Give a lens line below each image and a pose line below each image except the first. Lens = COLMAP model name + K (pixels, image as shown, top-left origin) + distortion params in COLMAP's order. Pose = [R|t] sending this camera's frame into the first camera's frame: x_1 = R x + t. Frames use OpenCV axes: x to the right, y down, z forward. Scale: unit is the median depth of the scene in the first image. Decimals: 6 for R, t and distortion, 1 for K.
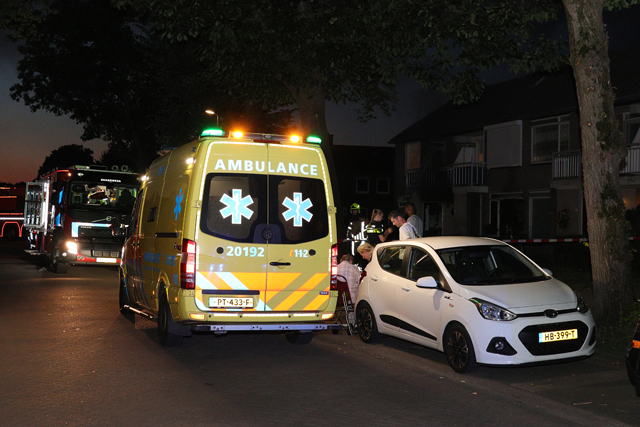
lens RADIAL K [[839.9, 0, 320.0], [0, 839.9, 213.5], [0, 0, 1]] dist [0.010216, 0.054600]
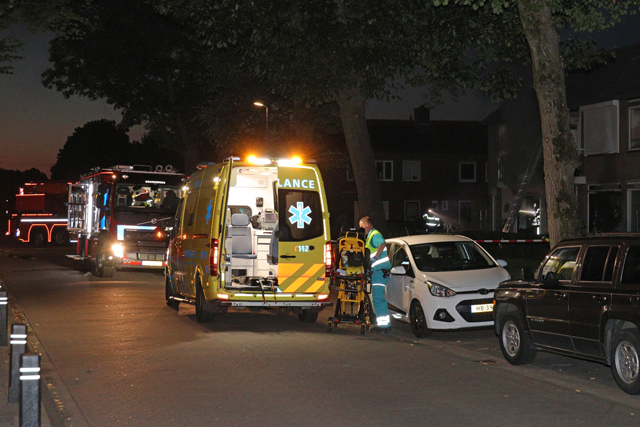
lens RADIAL K [[1181.9, 0, 320.0], [0, 1181.9, 213.5], [0, 0, 1]] dist [0.031790, 0.092861]
pose [[0.994584, -0.013182, -0.103096, 0.155277], [0.013796, 0.999891, 0.005248, -0.013214], [0.103016, -0.006642, 0.994658, -0.652764]]
